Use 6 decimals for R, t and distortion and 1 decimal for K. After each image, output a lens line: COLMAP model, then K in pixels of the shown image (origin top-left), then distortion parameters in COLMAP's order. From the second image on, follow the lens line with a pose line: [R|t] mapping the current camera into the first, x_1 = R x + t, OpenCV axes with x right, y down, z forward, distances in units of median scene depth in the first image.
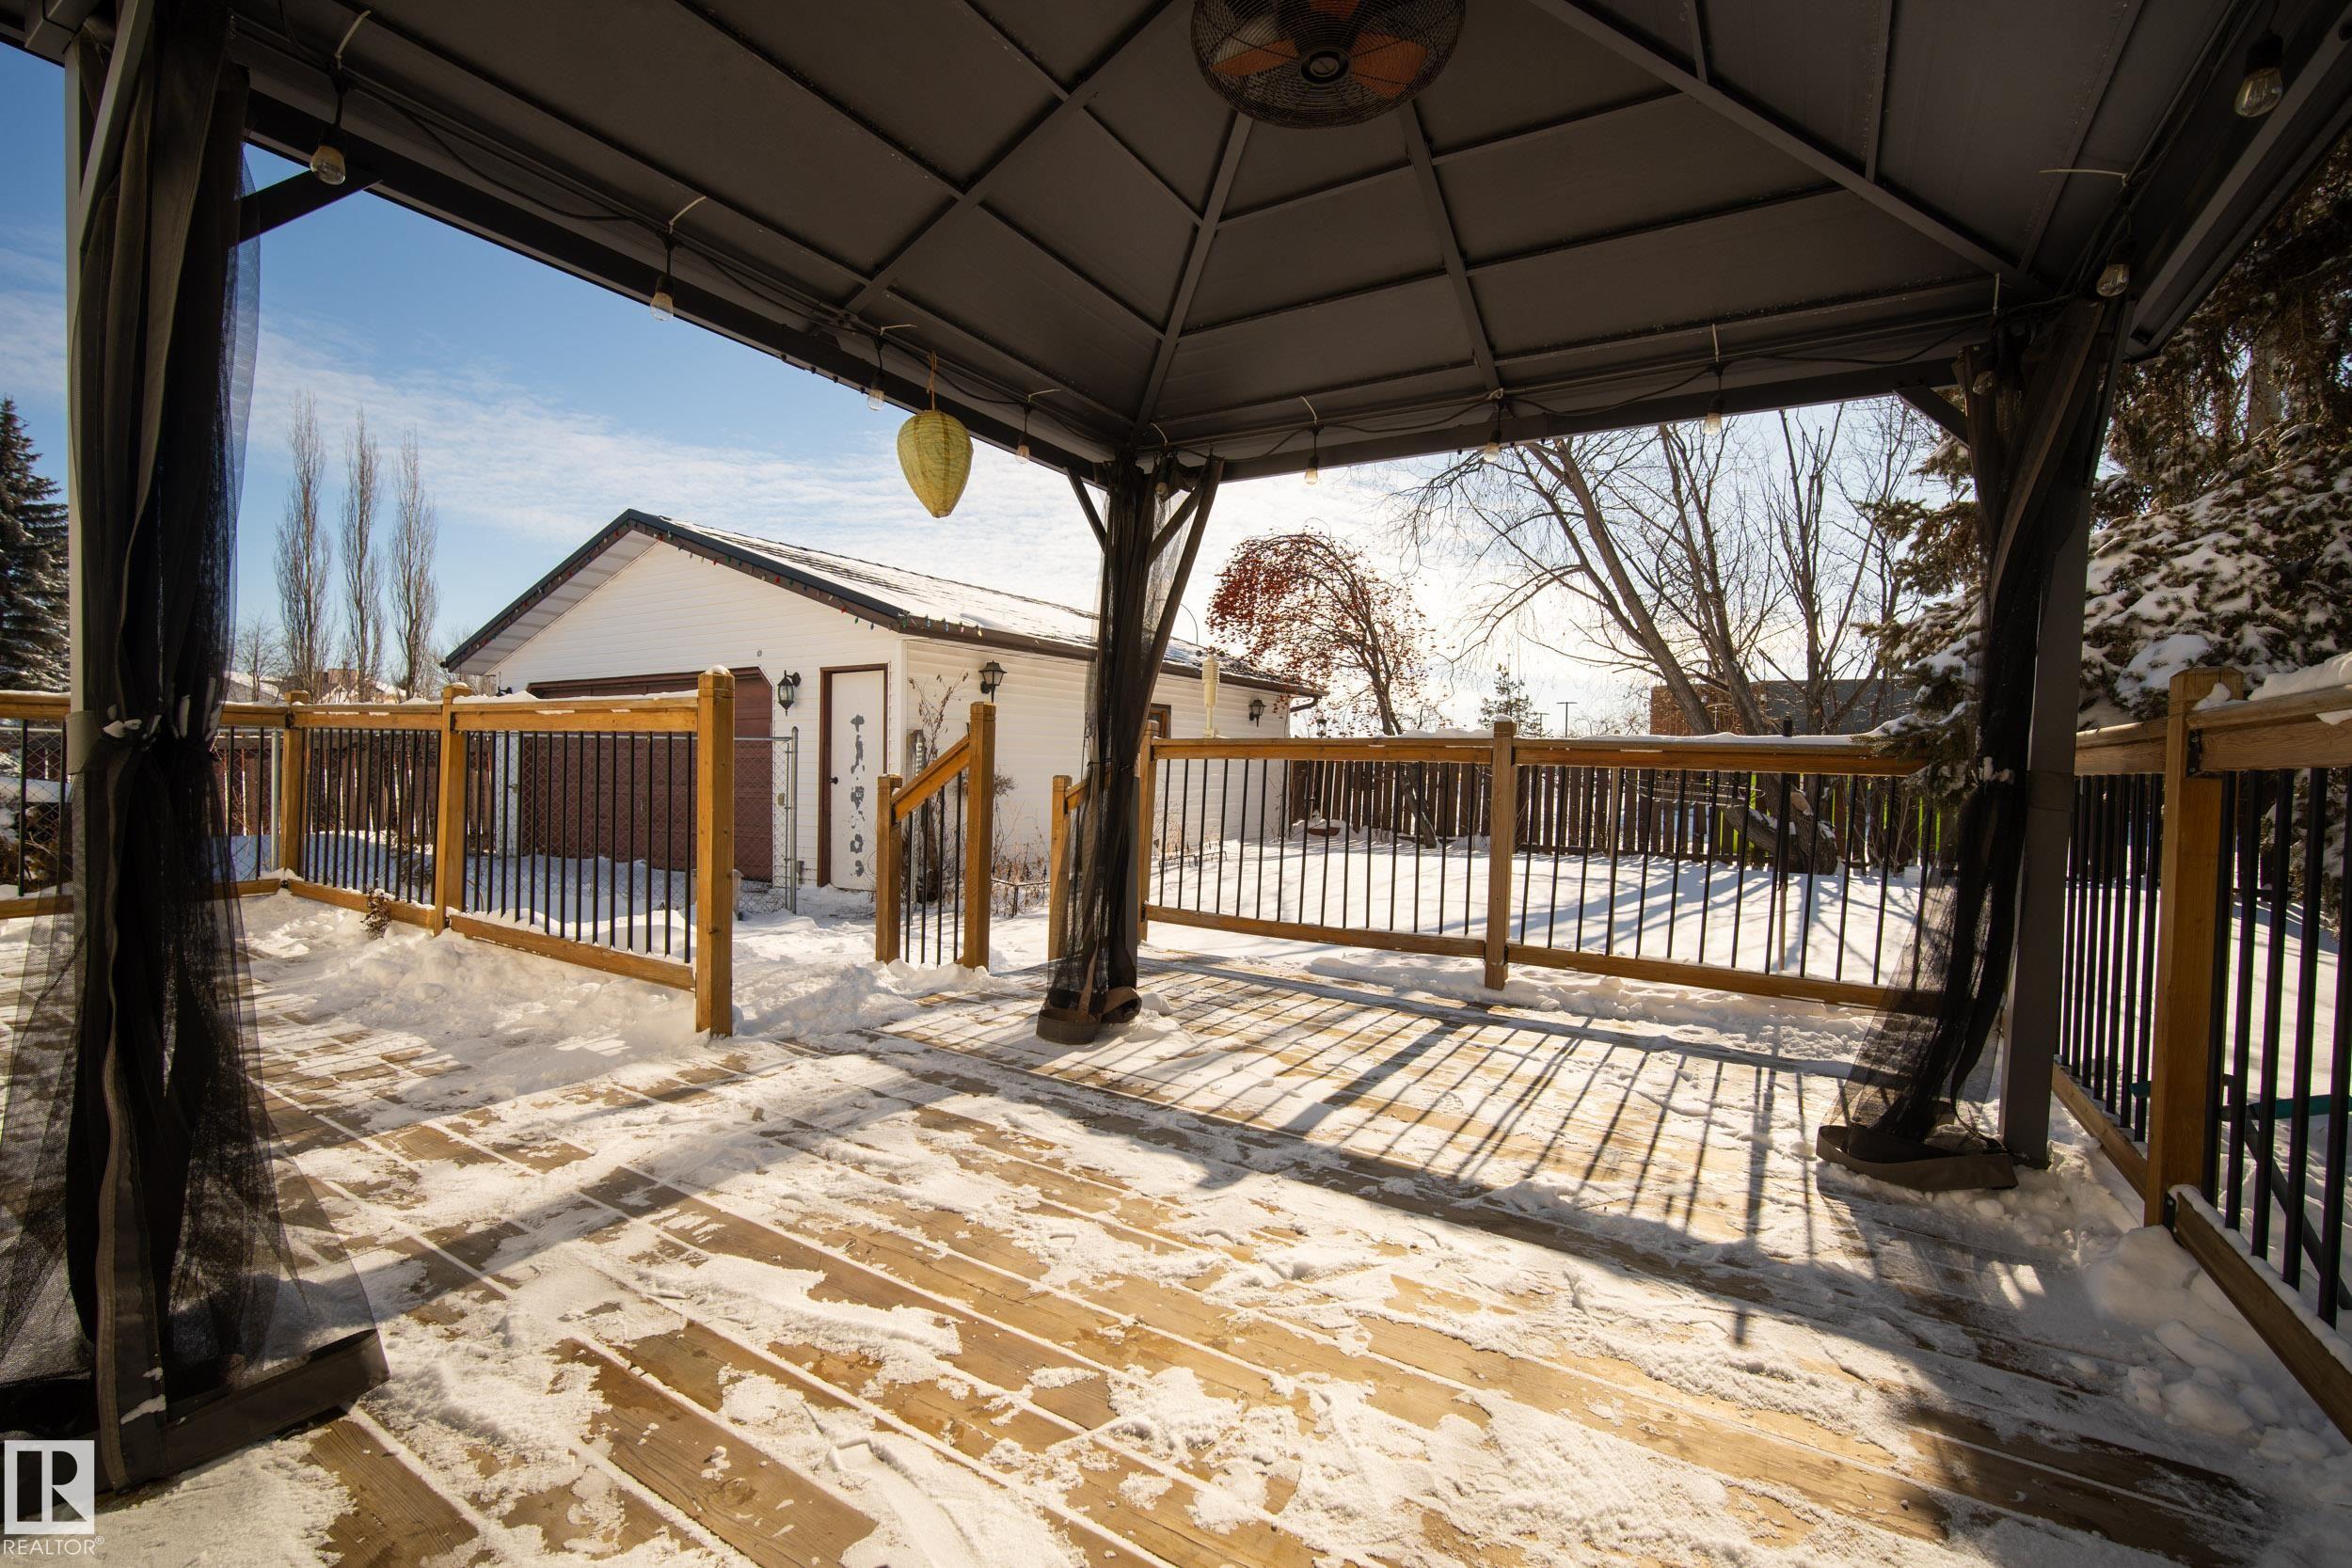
lens RADIAL K [[1015.7, 0, 1176.0], [0, 1015.7, 784.0], [0, 0, 1]] dist [-0.017498, -0.000082]
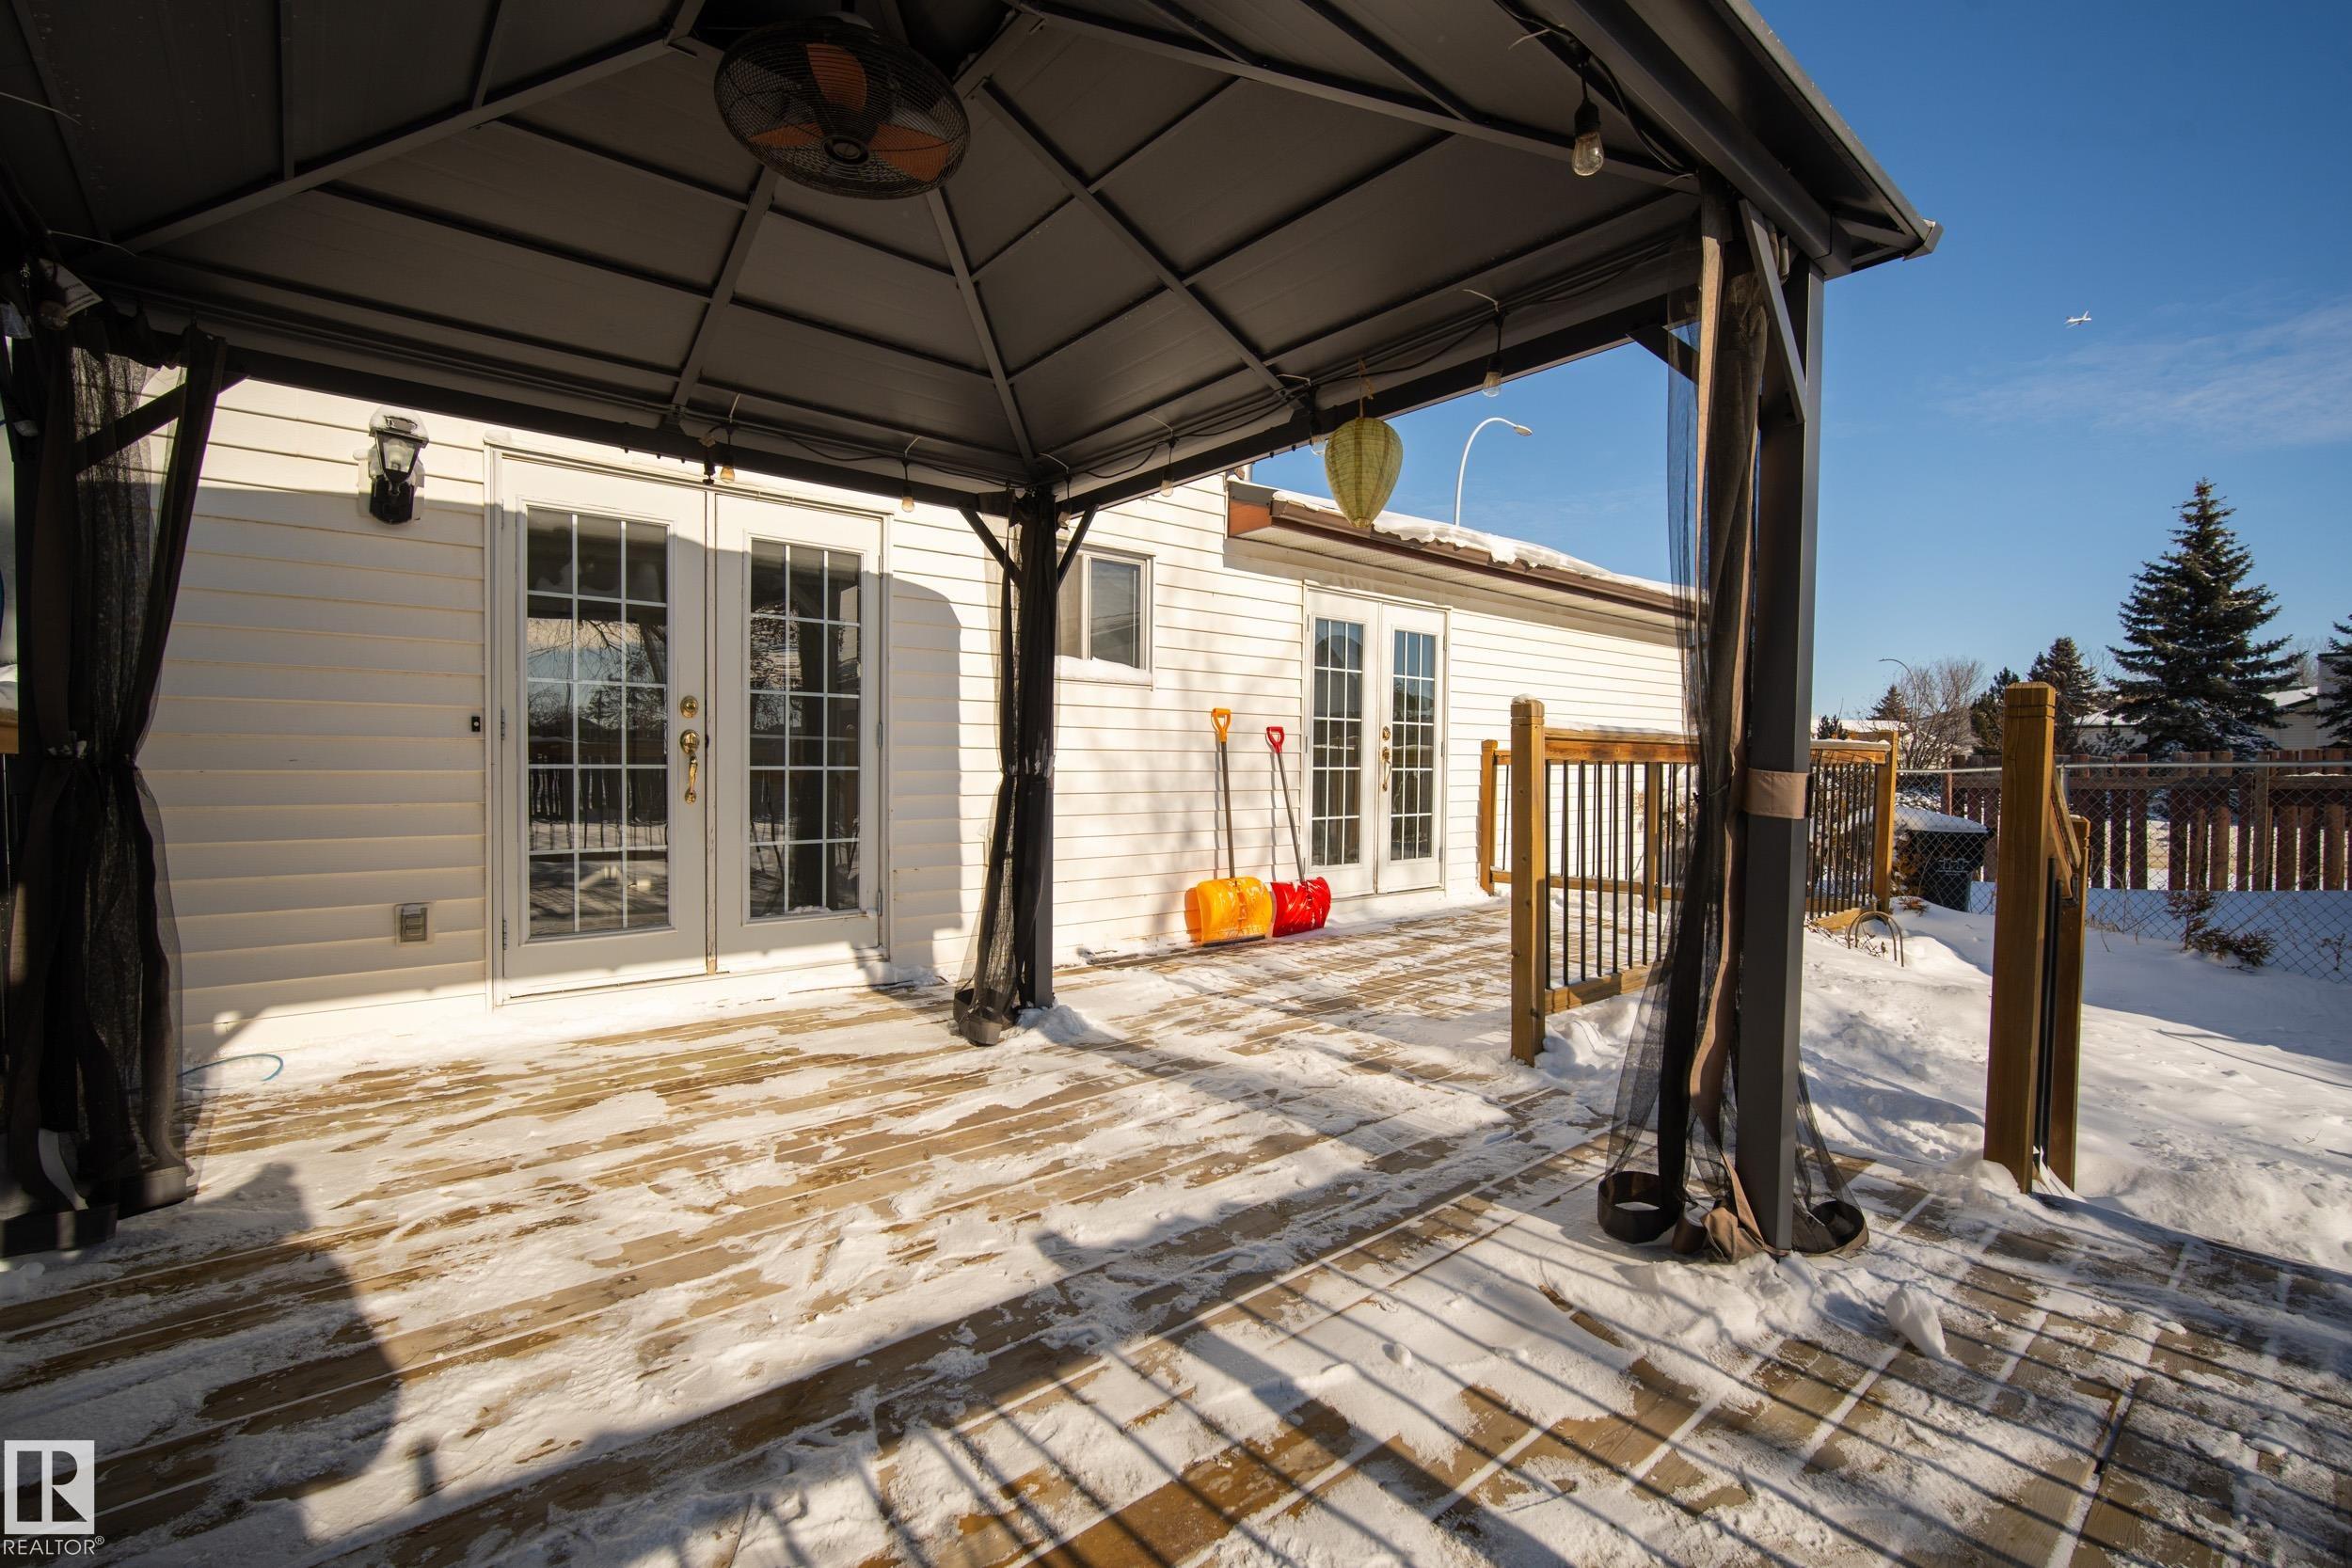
lens RADIAL K [[1015.7, 0, 1176.0], [0, 1015.7, 784.0], [0, 0, 1]] dist [-0.017498, -0.000082]
pose [[-0.305041, -0.009849, -0.952288, 0.801045], [-0.036234, 0.999343, 0.001271, -0.020417], [0.951650, 0.034893, -0.305198, 1.256943]]
